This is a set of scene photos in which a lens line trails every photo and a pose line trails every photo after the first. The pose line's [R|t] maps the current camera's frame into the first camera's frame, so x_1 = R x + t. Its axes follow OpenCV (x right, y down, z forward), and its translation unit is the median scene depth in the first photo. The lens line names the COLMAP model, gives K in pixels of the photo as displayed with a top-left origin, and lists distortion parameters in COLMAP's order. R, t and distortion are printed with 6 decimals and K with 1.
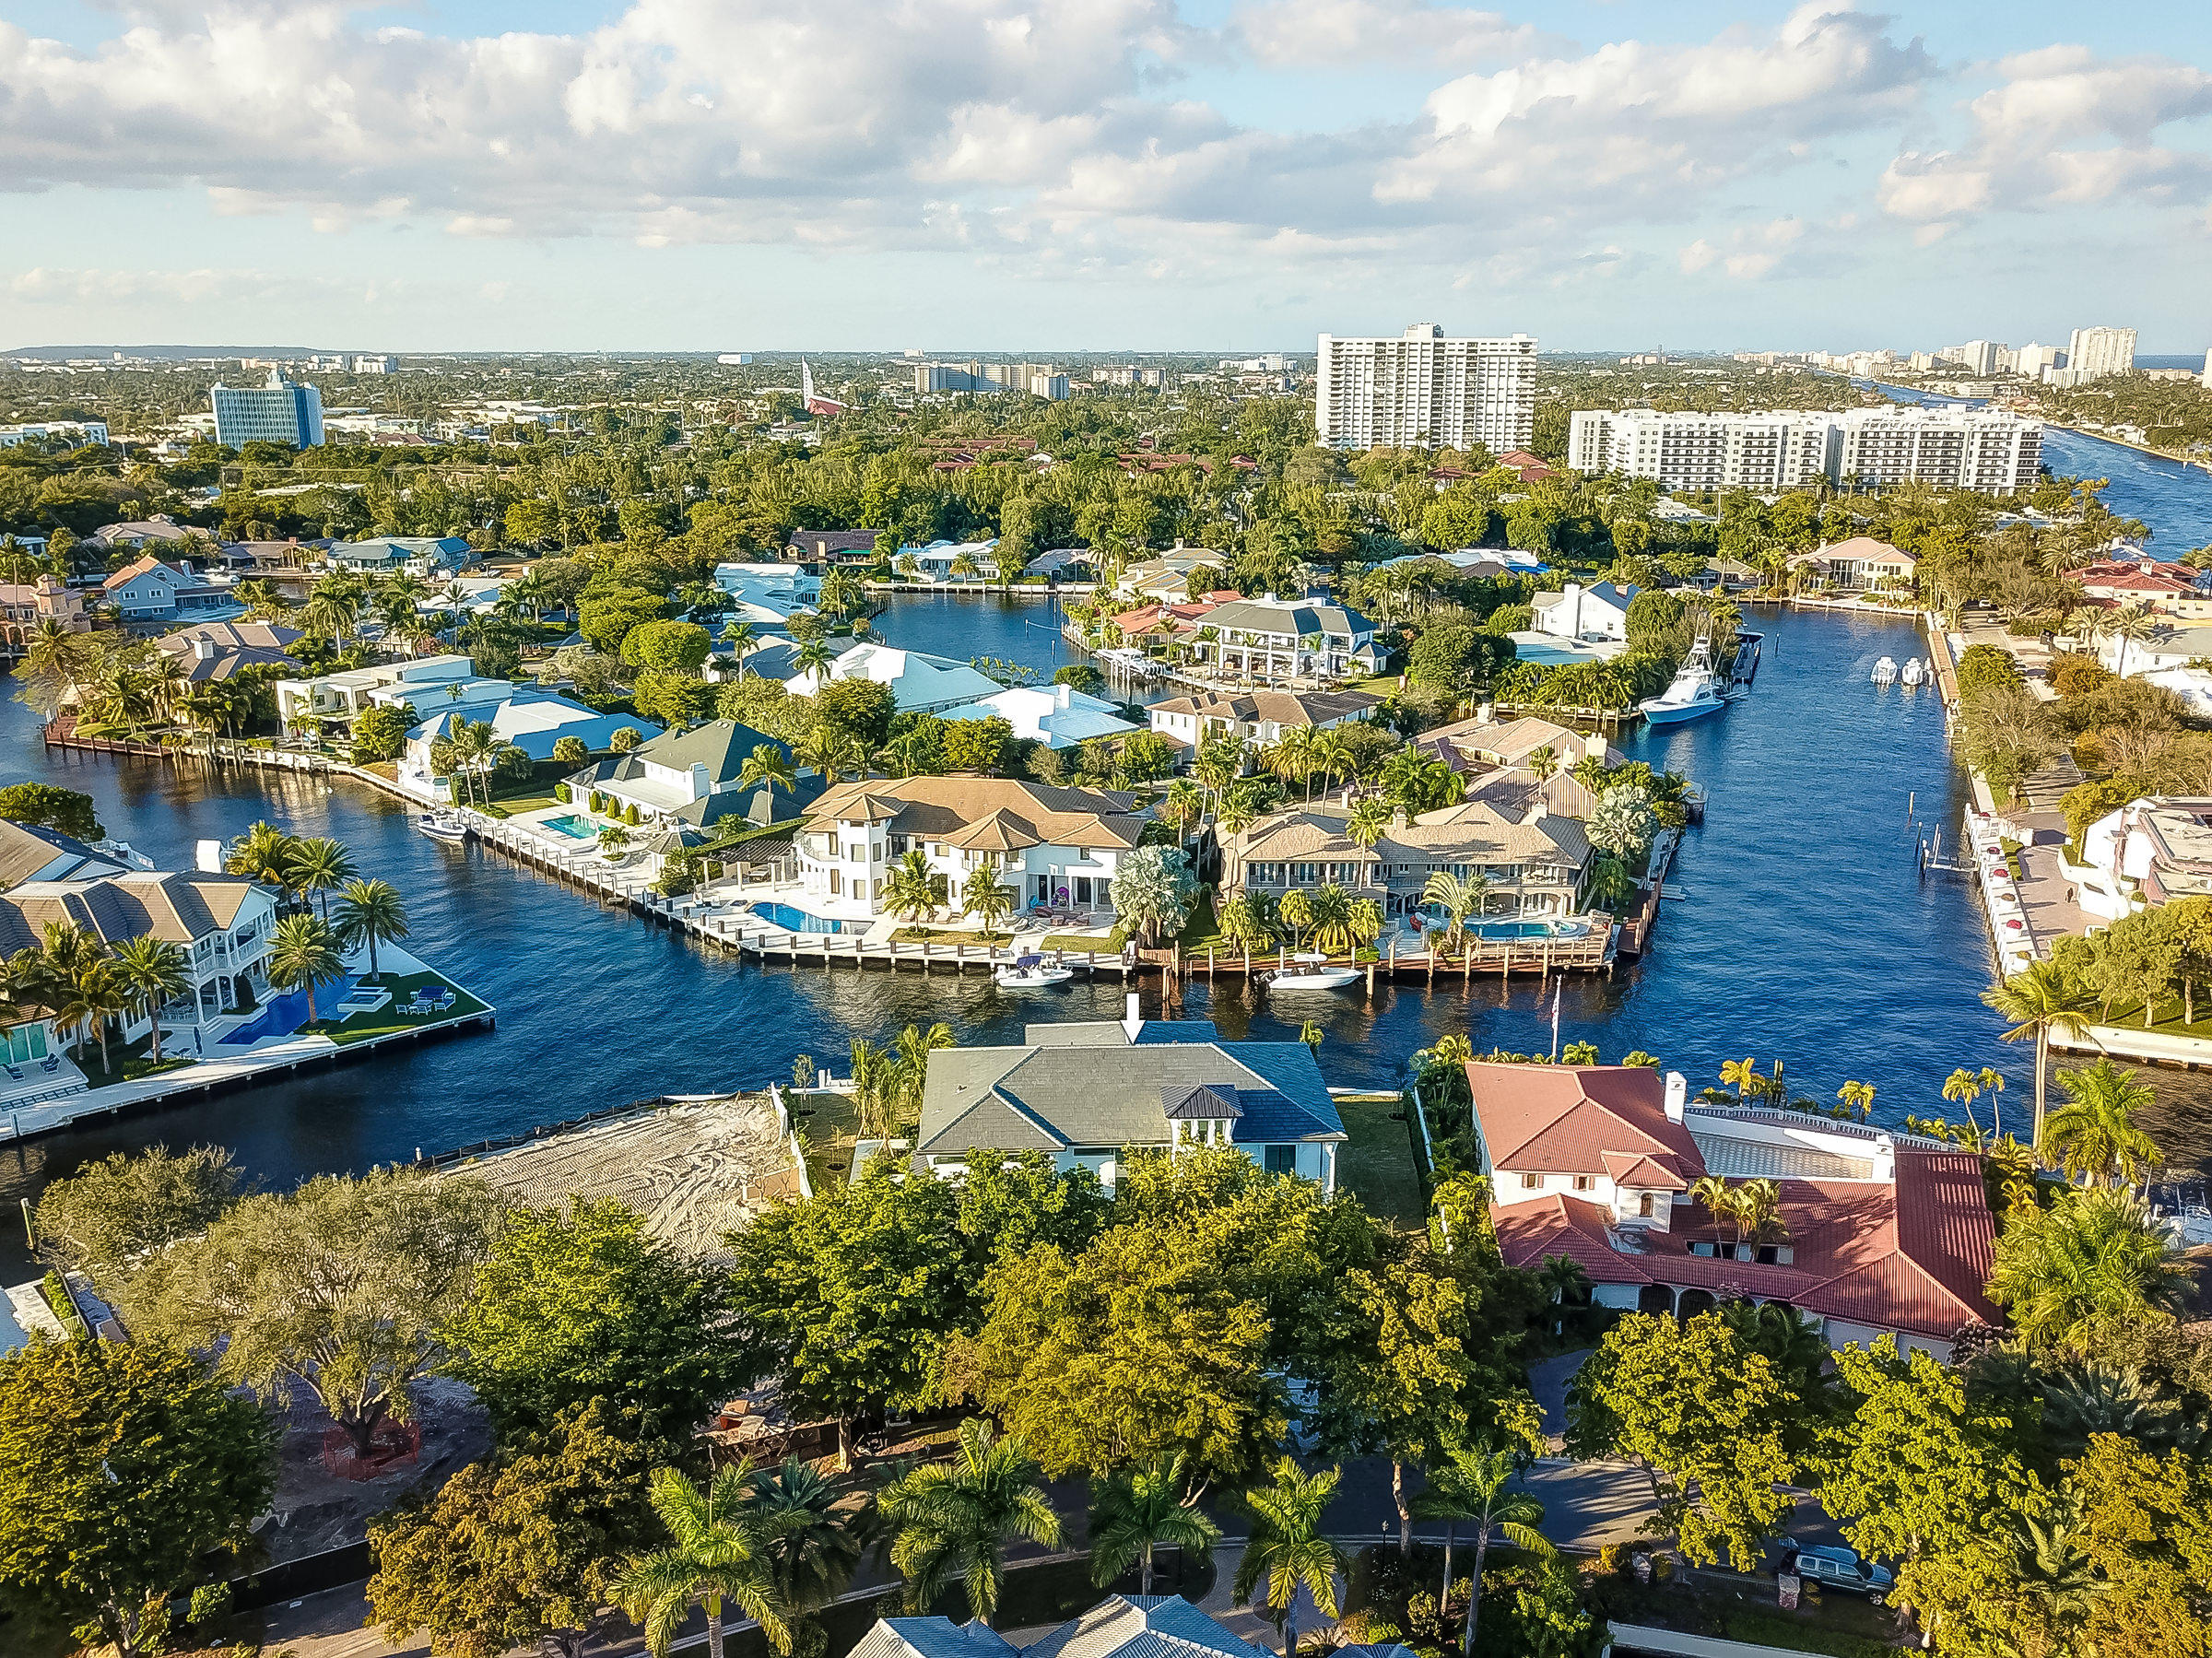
lens RADIAL K [[1756.2, 0, 1106.0], [0, 1756.2, 829.0], [0, 0, 1]] dist [0.013082, -0.055899]
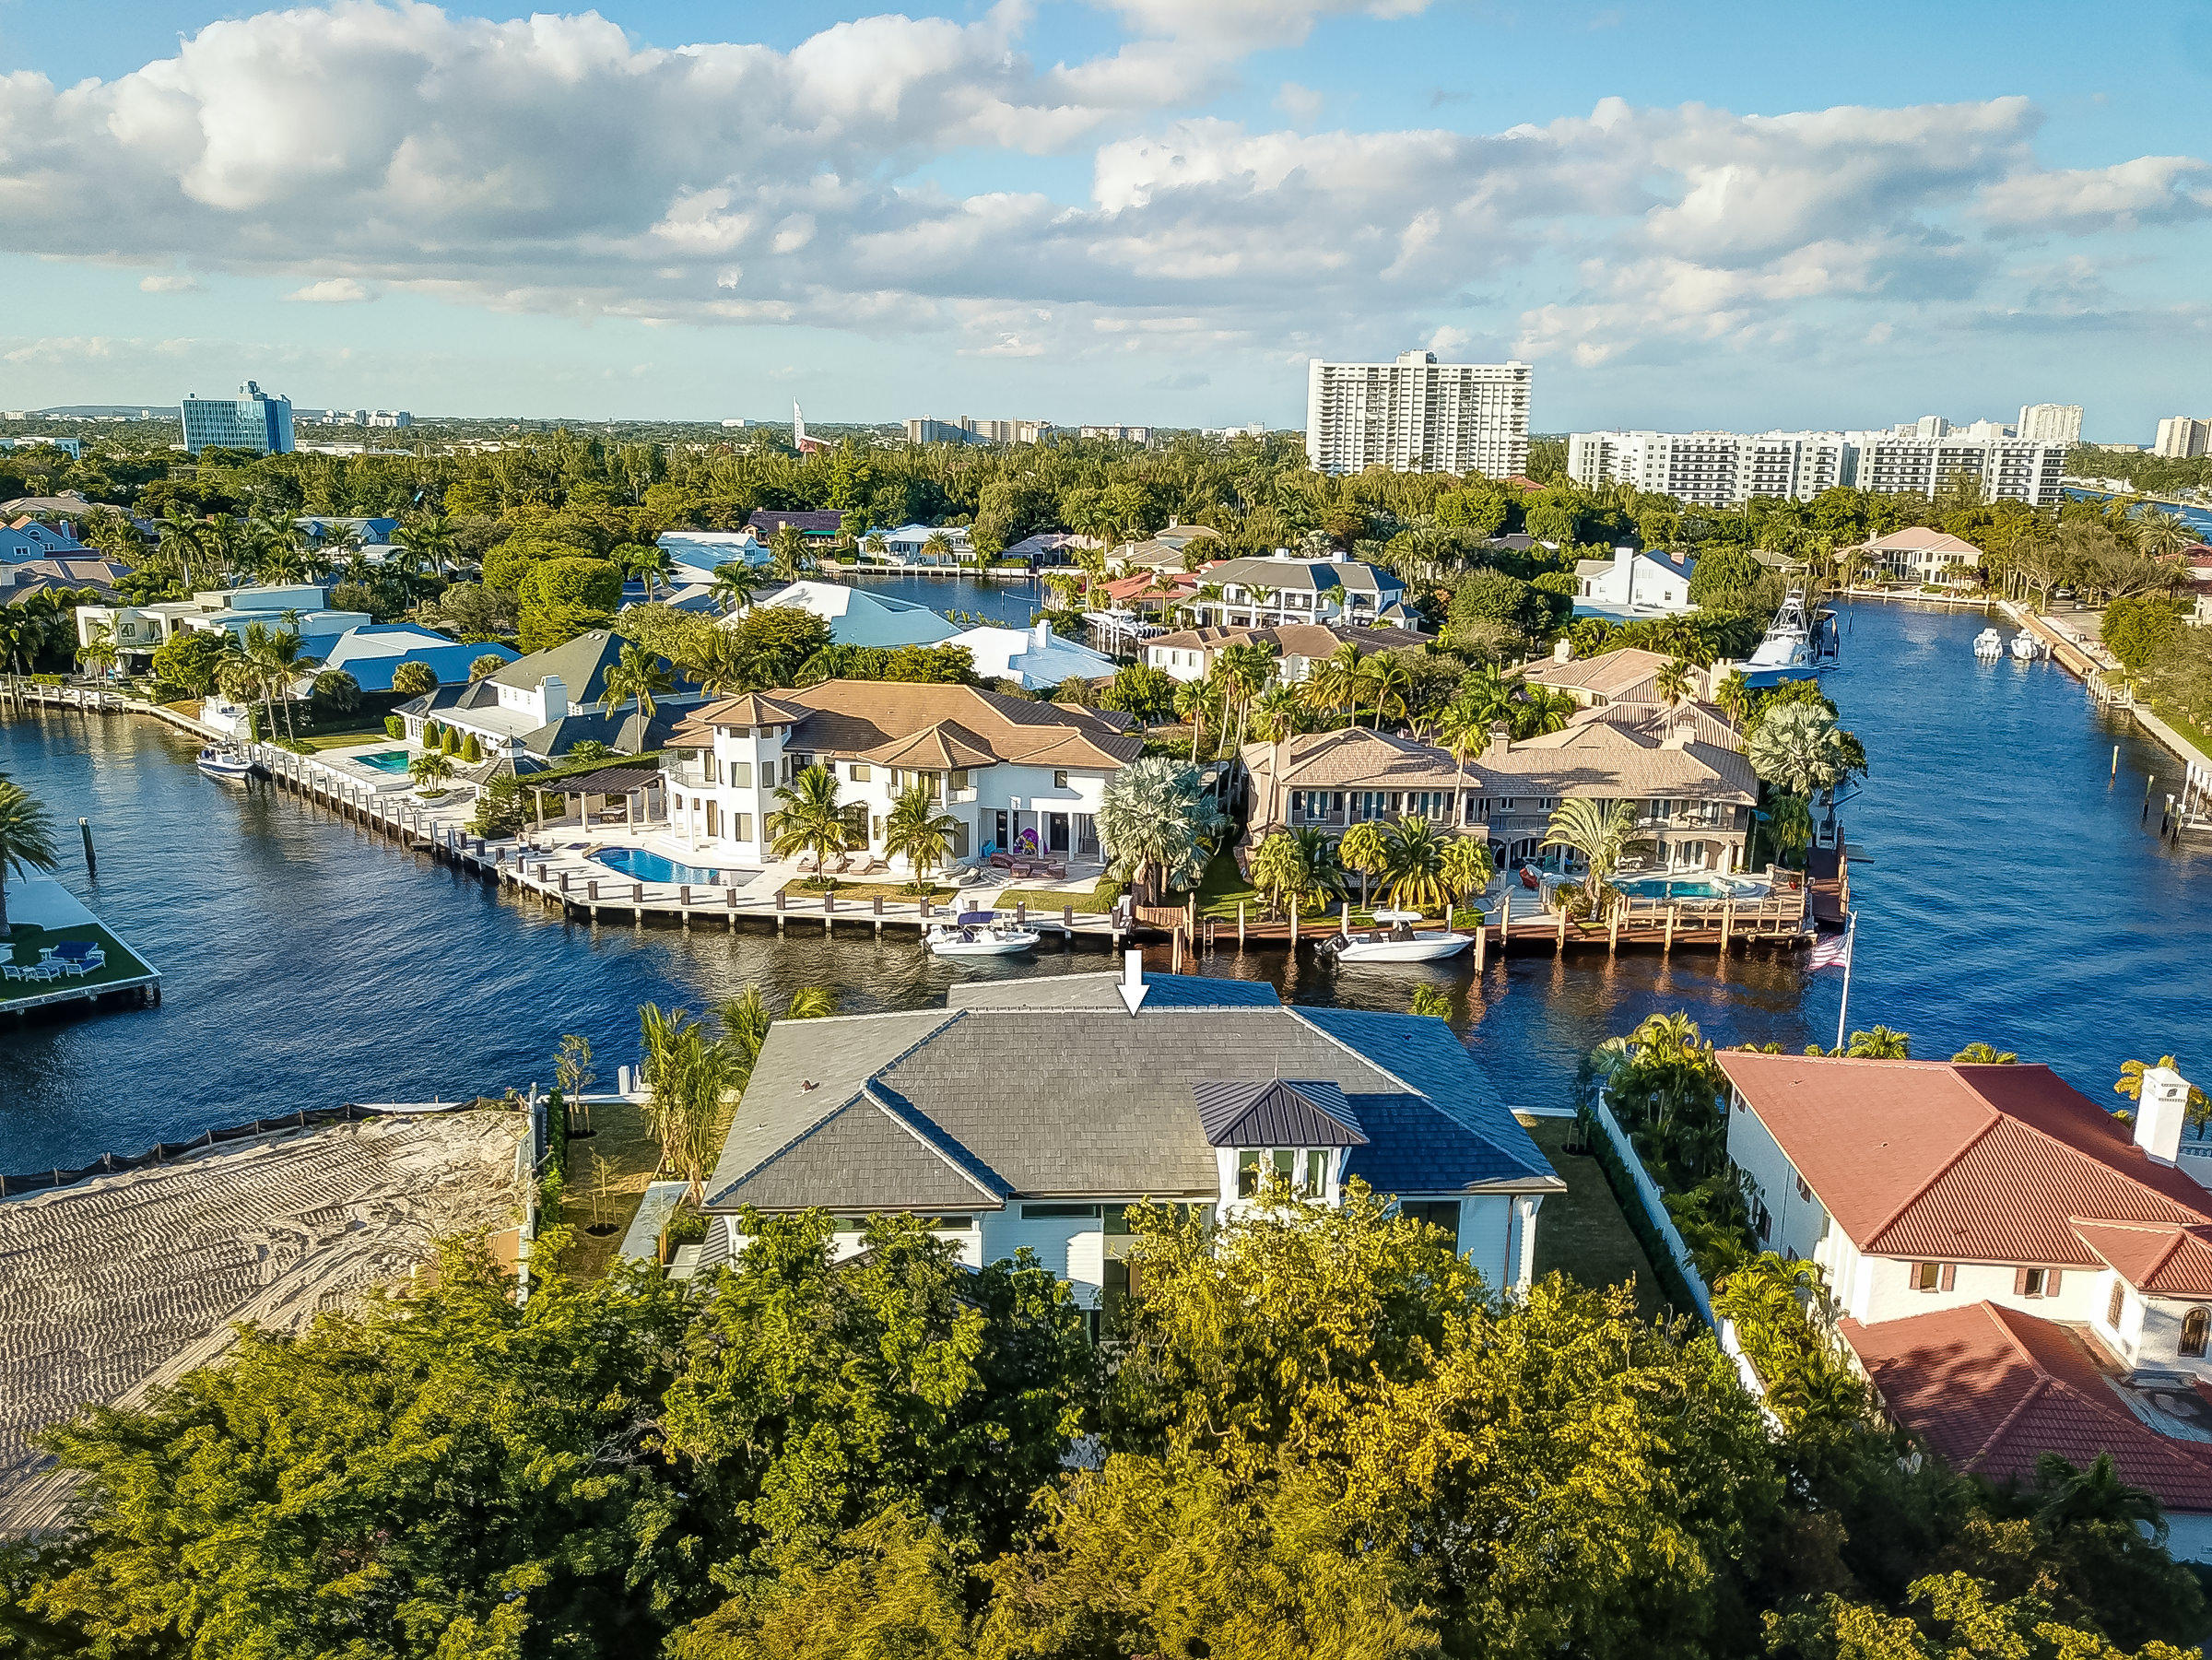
lens RADIAL K [[1683.5, 0, 1094.8], [0, 1683.5, 838.7], [0, 0, 1]] dist [-0.009475, 0.002089]
pose [[0.999943, 0.010153, 0.003202, 0.000023], [-0.010073, 0.999657, -0.024175, 0.042252], [-0.003446, 0.024141, 0.999703, 0.245832]]
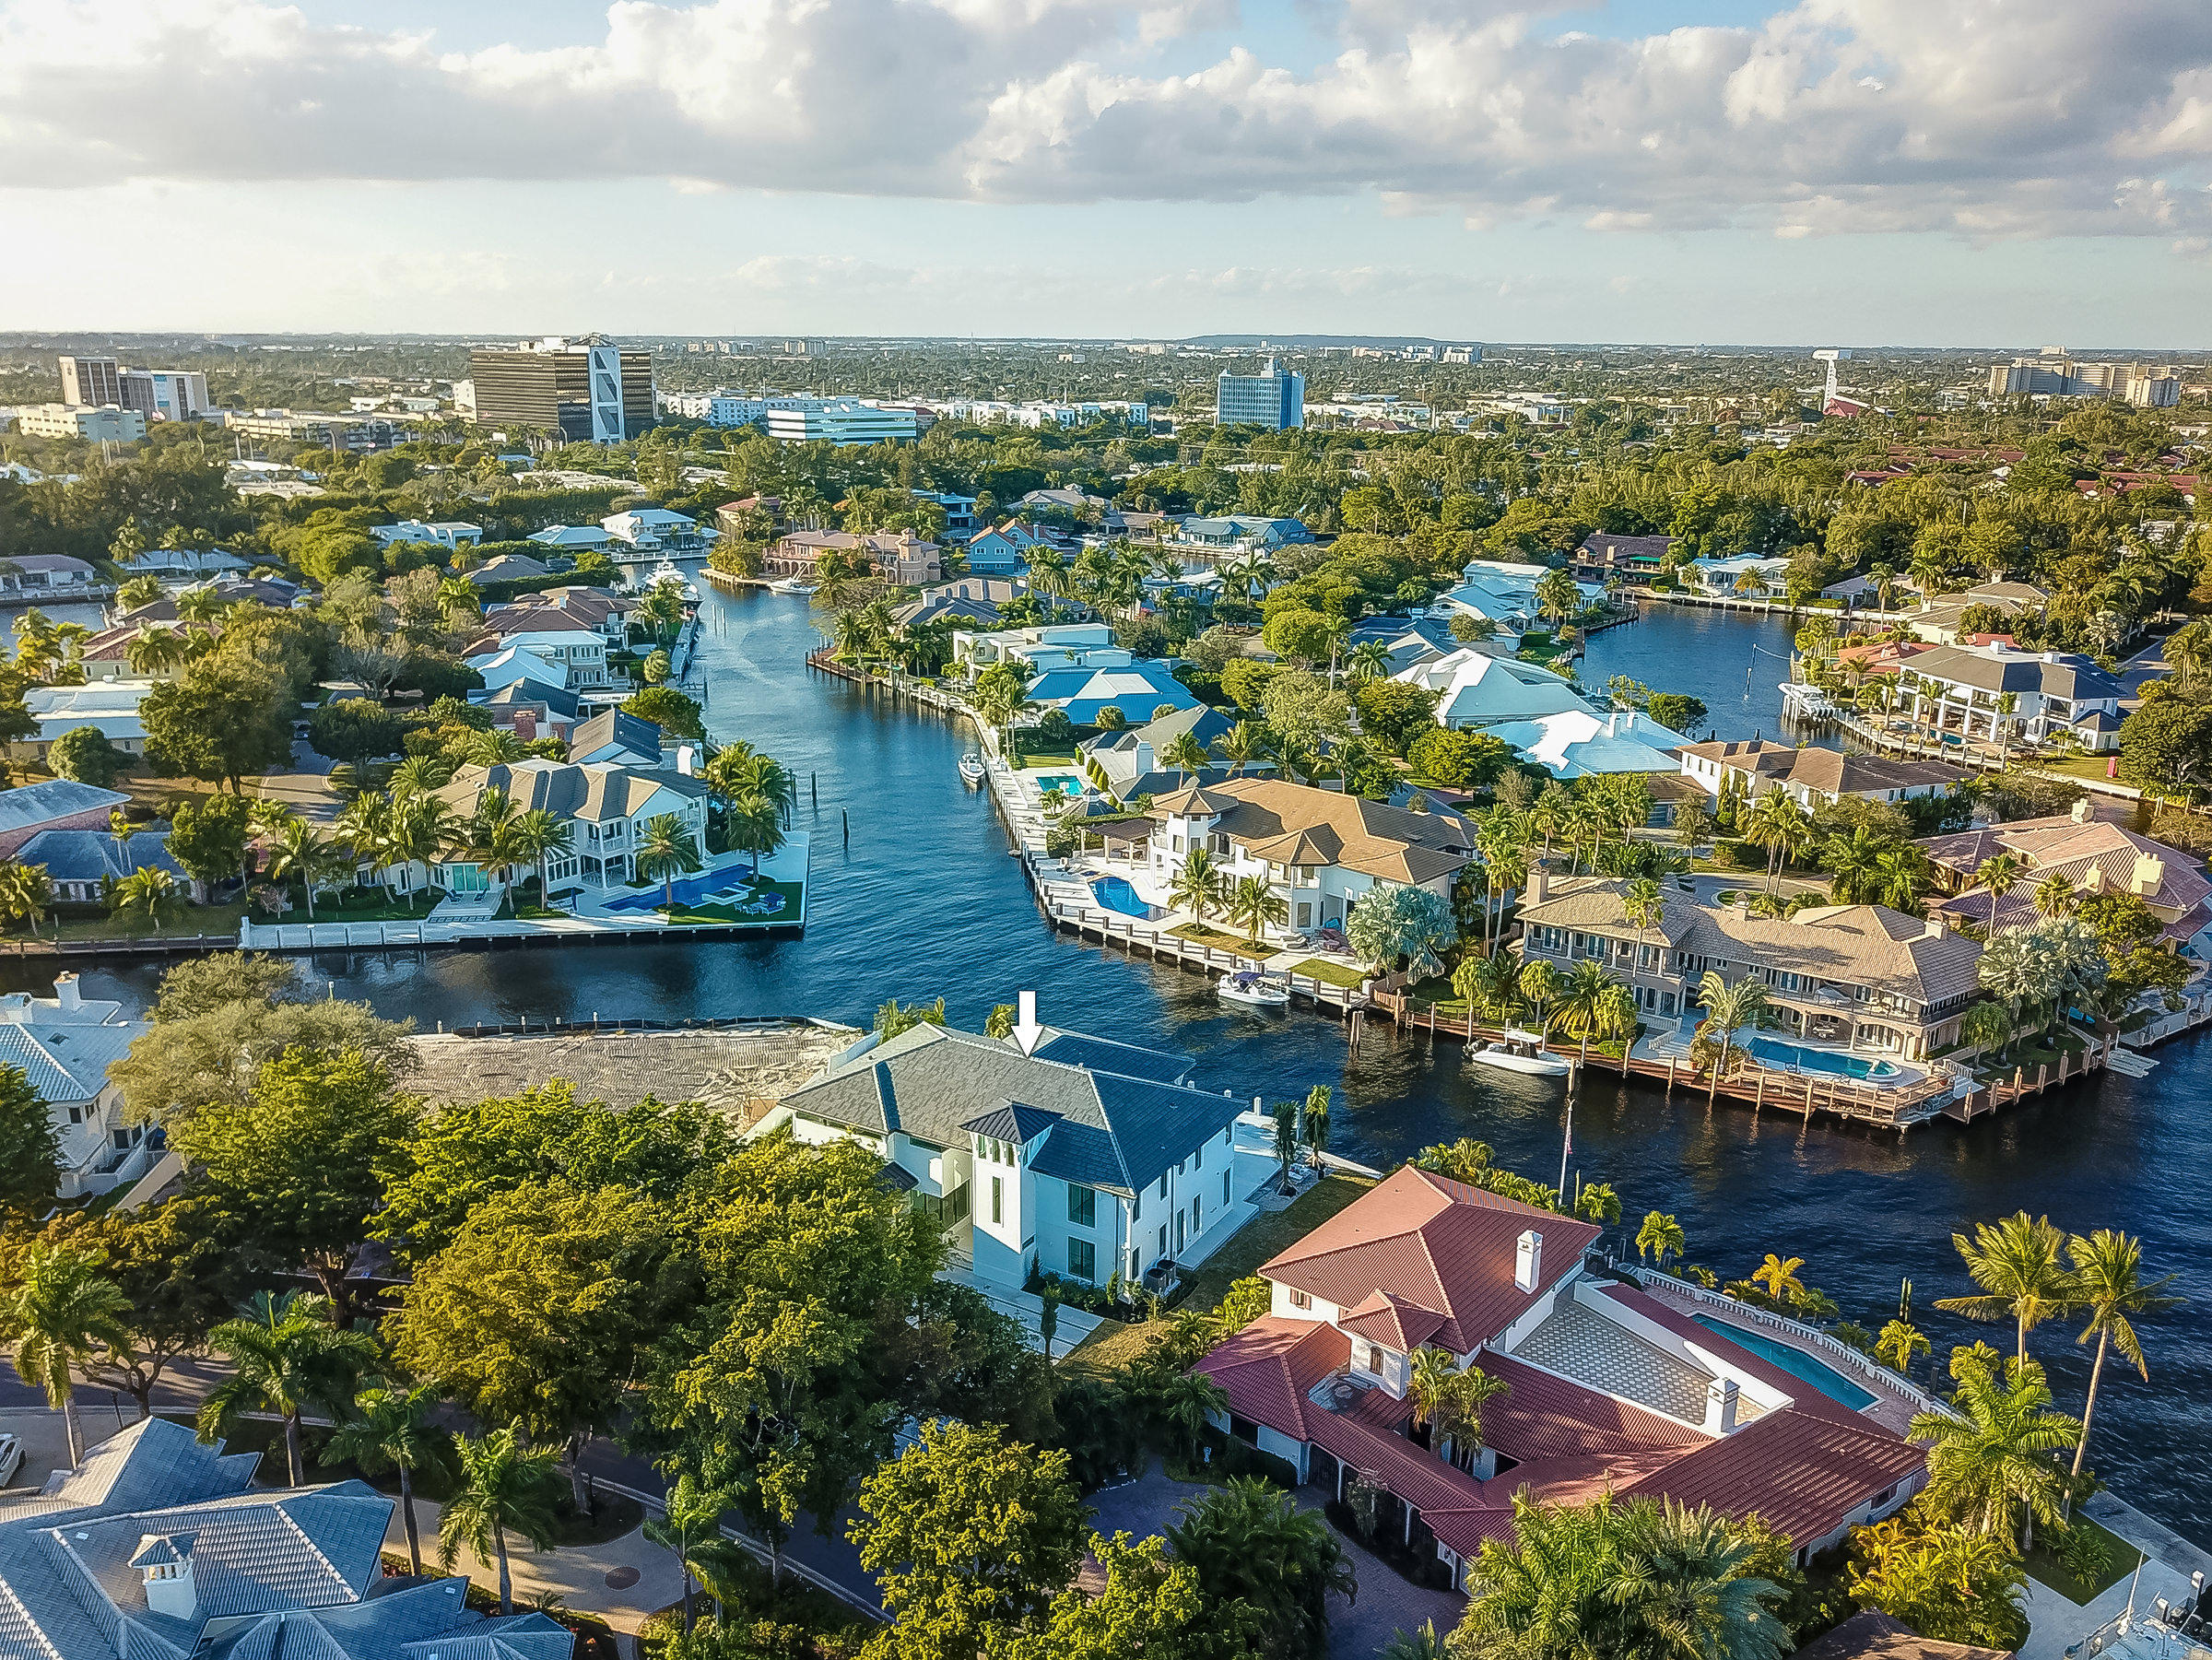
lens RADIAL K [[1750.8, 0, 1099.8], [0, 1750.8, 758.9], [0, 0, 1]] dist [0.019202, -0.071894]
pose [[0.827496, 0.133078, -0.545473, 0.290035], [-0.150701, 0.988500, 0.012544, -0.032325], [0.540869, 0.071823, 0.838034, 0.084270]]
